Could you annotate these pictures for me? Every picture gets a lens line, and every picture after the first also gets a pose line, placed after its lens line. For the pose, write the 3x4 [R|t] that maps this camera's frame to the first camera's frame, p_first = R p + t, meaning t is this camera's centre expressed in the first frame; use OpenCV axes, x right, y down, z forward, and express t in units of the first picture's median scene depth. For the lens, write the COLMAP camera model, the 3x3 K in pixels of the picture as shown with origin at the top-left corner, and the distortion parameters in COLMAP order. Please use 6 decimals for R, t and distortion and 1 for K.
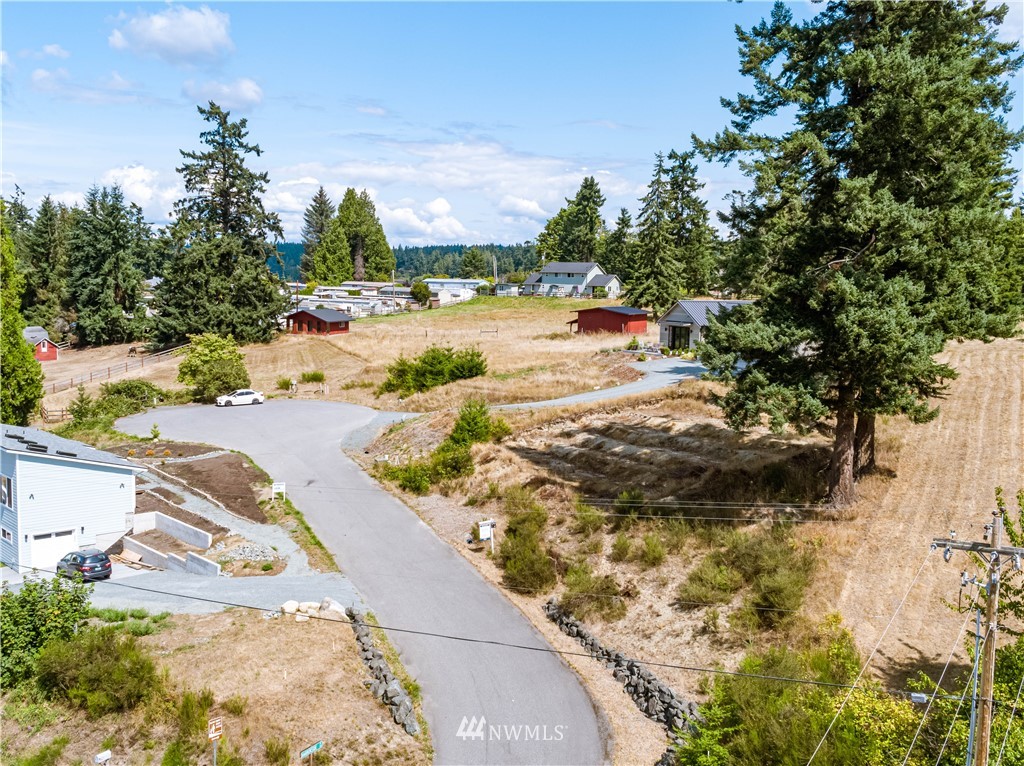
lens RADIAL K [[1024.4, 0, 510.7], [0, 1024.4, 381.8], [0, 0, 1]] dist [0.007707, 0.000000]
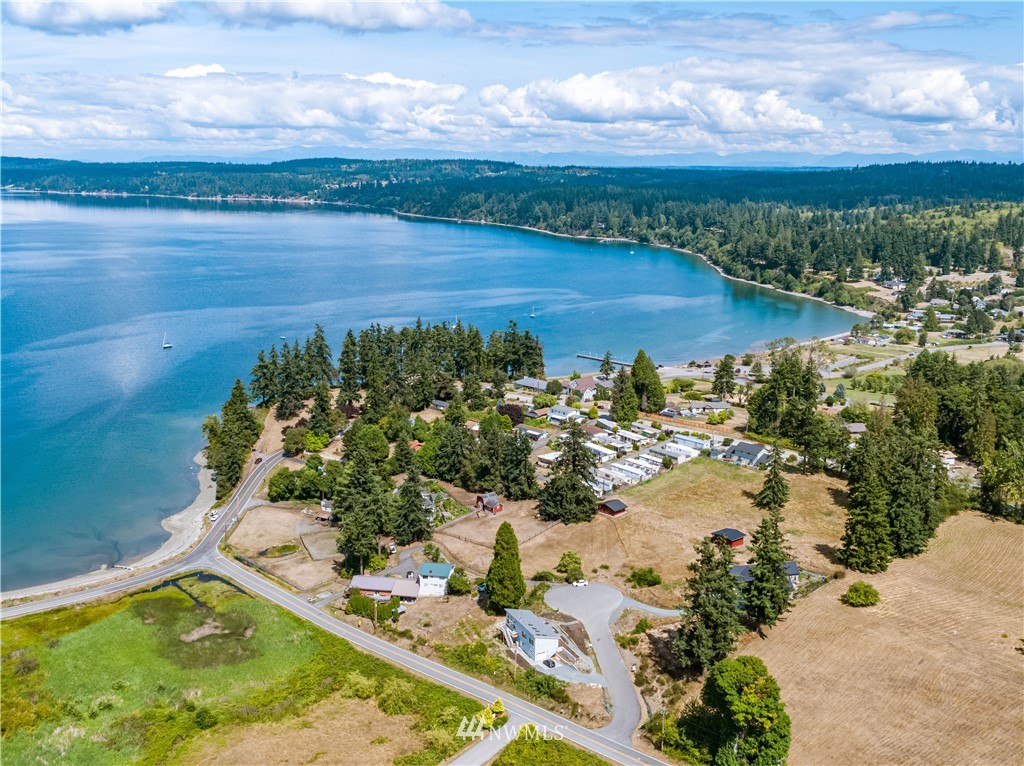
lens RADIAL K [[1024.4, 0, 512.7], [0, 1024.4, 384.6], [0, 0, 1]] dist [0.007707, 0.000000]
pose [[0.952446, 0.052762, -0.300103, 0.787097], [-0.021605, 0.994109, 0.106207, -1.630731], [0.303939, -0.094672, 0.947976, -3.478337]]
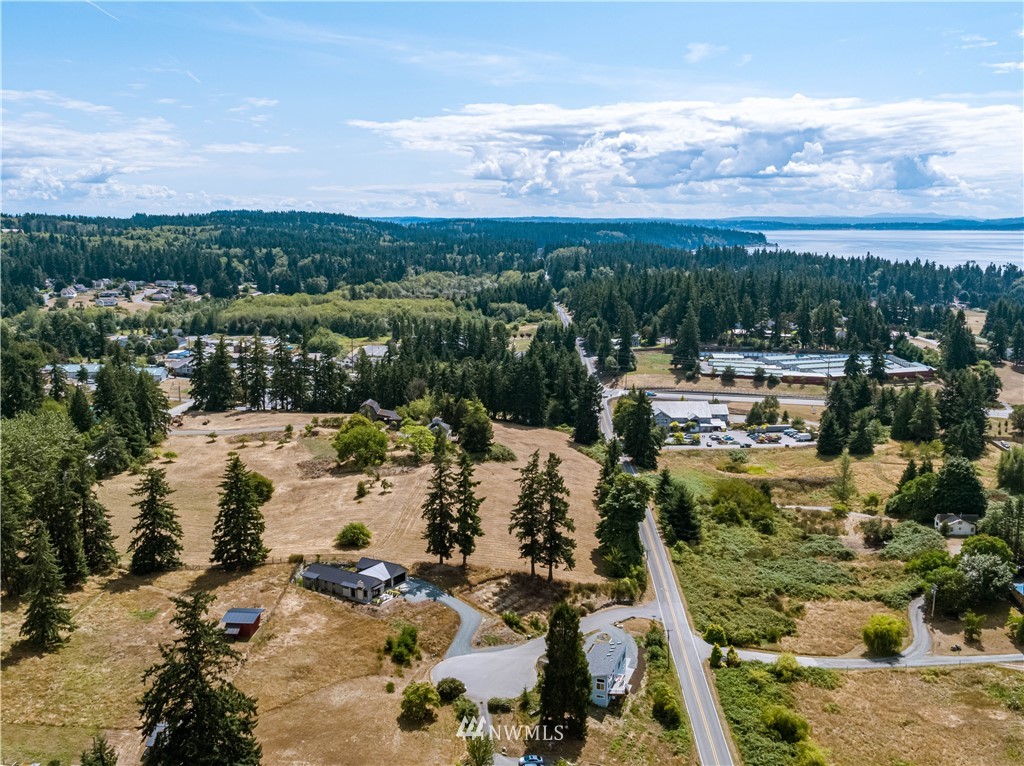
lens RADIAL K [[1024.4, 0, 511.9], [0, 1024.4, 388.0], [0, 0, 1]] dist [0.007707, 0.000000]
pose [[-0.474229, -0.164464, 0.864904, -3.795242], [0.078260, 0.970633, 0.227479, -1.956309], [-0.876916, 0.175564, -0.447432, 3.194771]]
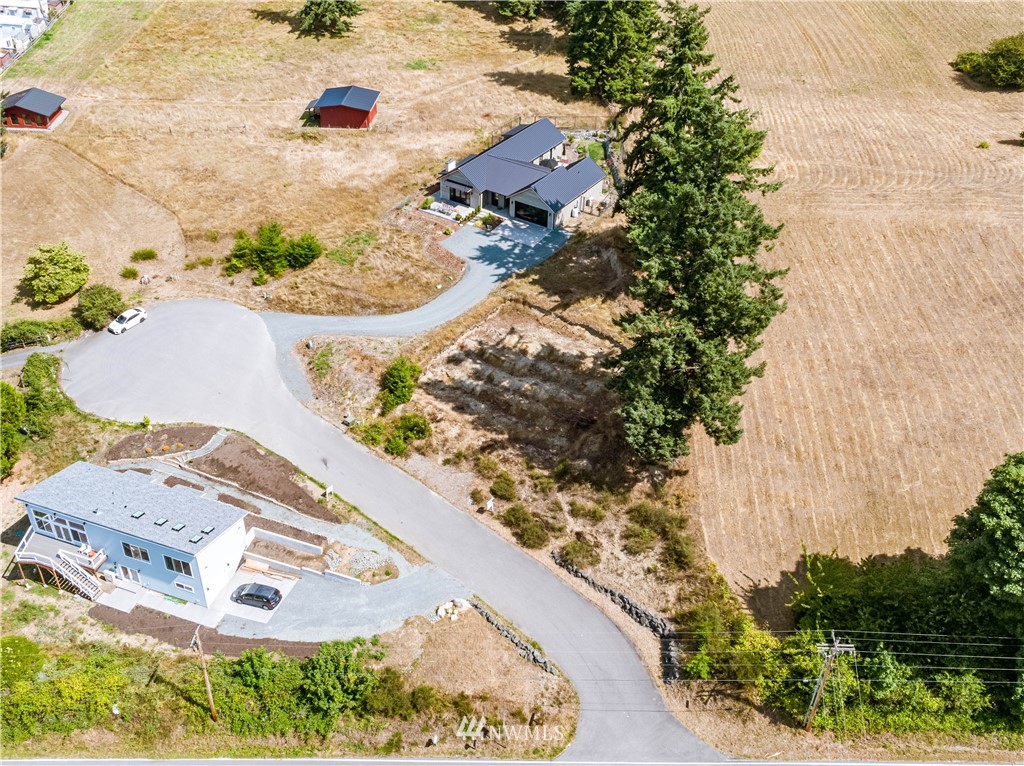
lens RADIAL K [[1024.4, 0, 507.7], [0, 1024.4, 381.4], [0, 0, 1]] dist [0.007707, 0.000000]
pose [[0.894025, -0.265521, 0.360857, -0.576656], [0.042609, 0.852195, 0.521486, -0.950612], [-0.445986, -0.450846, 0.773198, -0.260023]]
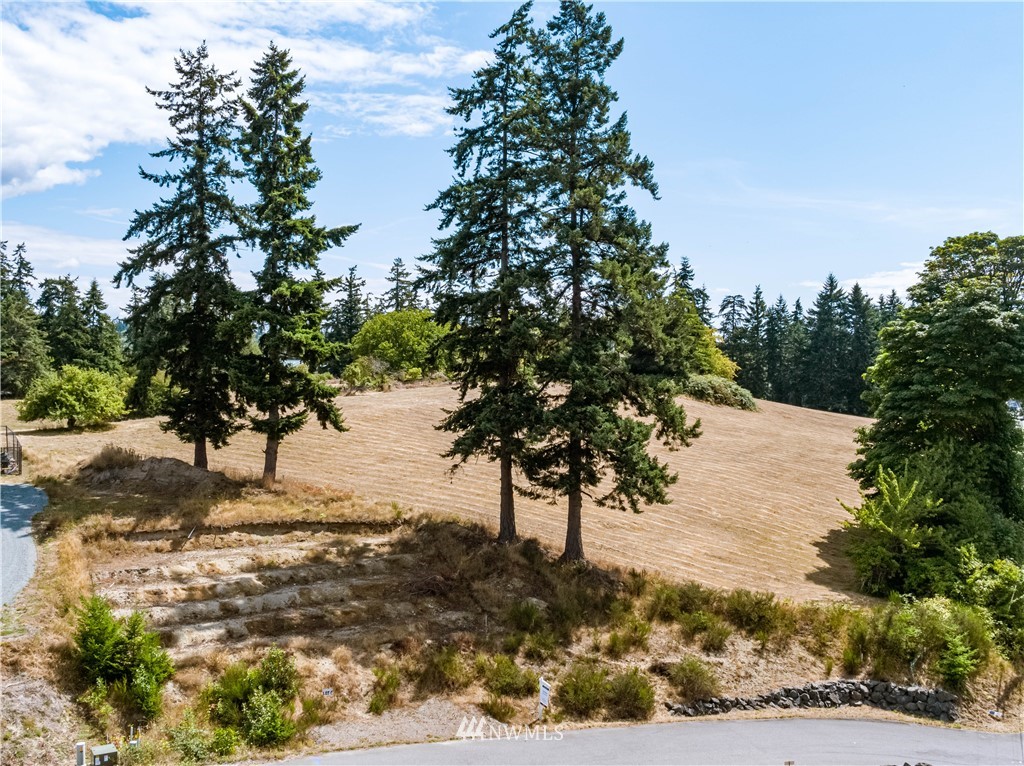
lens RADIAL K [[1024.4, 0, 509.6], [0, 1024.4, 383.6], [0, 0, 1]] dist [0.007707, 0.000000]
pose [[-0.080494, -0.024047, 0.996465, -0.859091], [0.095981, 0.994876, 0.031762, -0.135271], [-0.992123, 0.098199, -0.077773, 1.091693]]
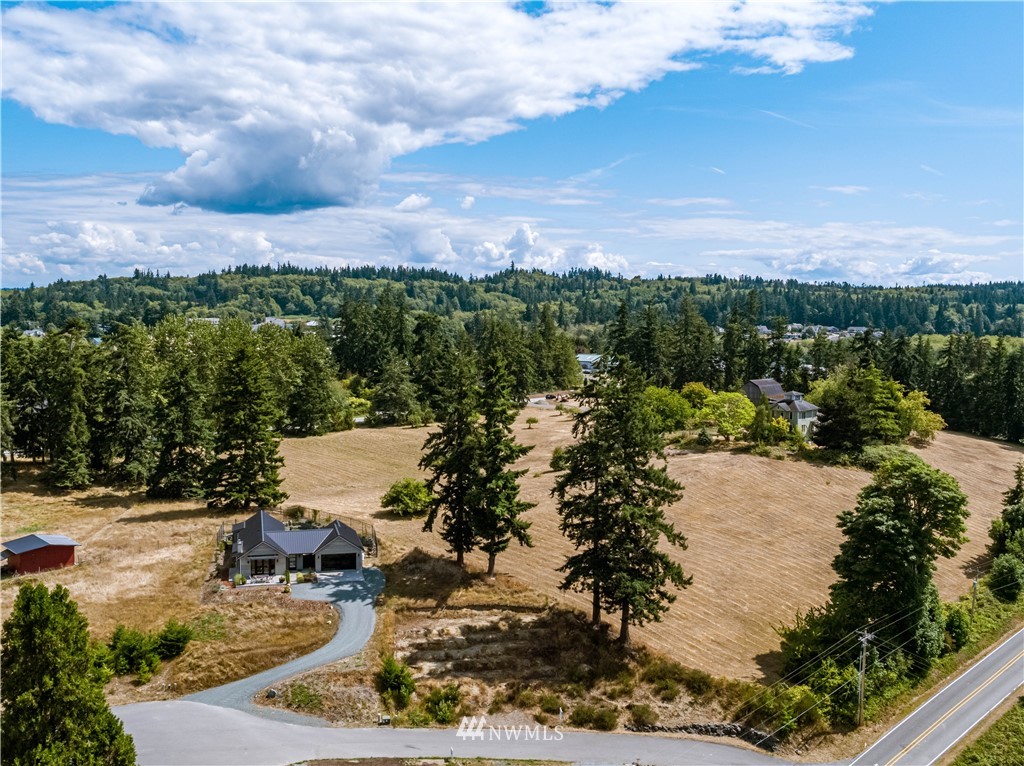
lens RADIAL K [[1024.4, 0, 507.0], [0, 1024.4, 388.4], [0, 0, 1]] dist [0.007707, 0.000000]
pose [[0.275060, -0.093212, 0.956898, -1.923957], [0.095375, 0.993025, 0.069315, -0.638448], [-0.956685, 0.072199, 0.282031, 0.507986]]
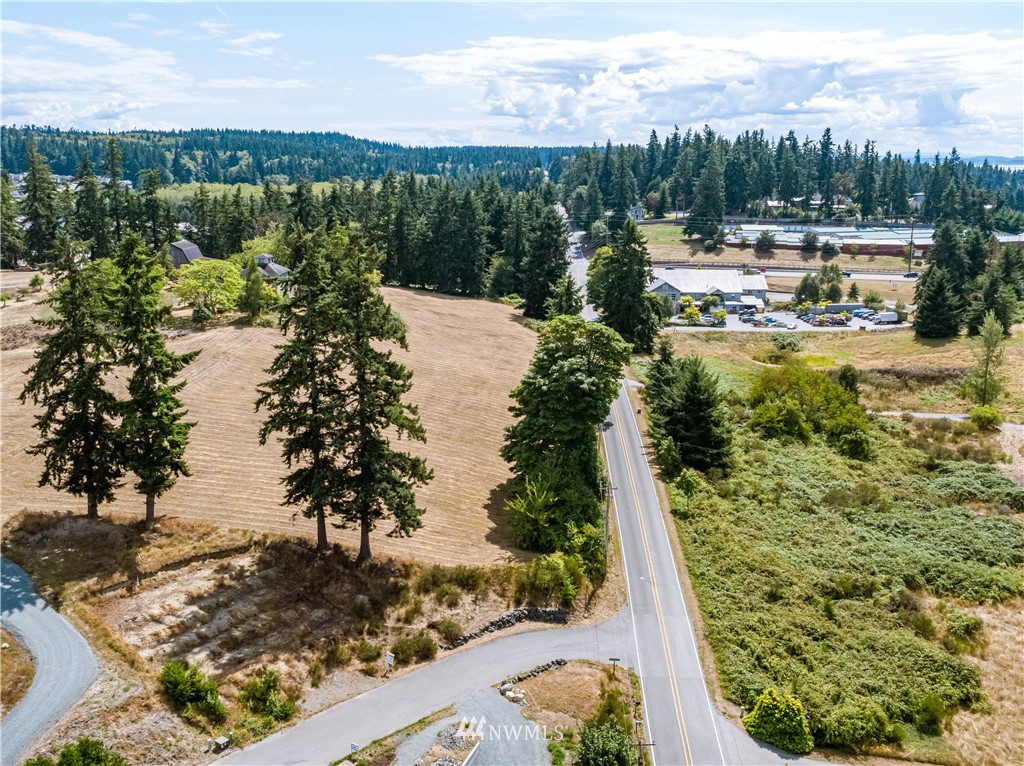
lens RADIAL K [[1024.4, 0, 513.6], [0, 1024.4, 375.0], [0, 0, 1]] dist [0.007707, 0.000000]
pose [[-0.460826, -0.204696, 0.863562, -1.515371], [0.077097, 0.960126, 0.268727, -0.759740], [-0.884135, 0.190415, -0.426670, 1.485990]]
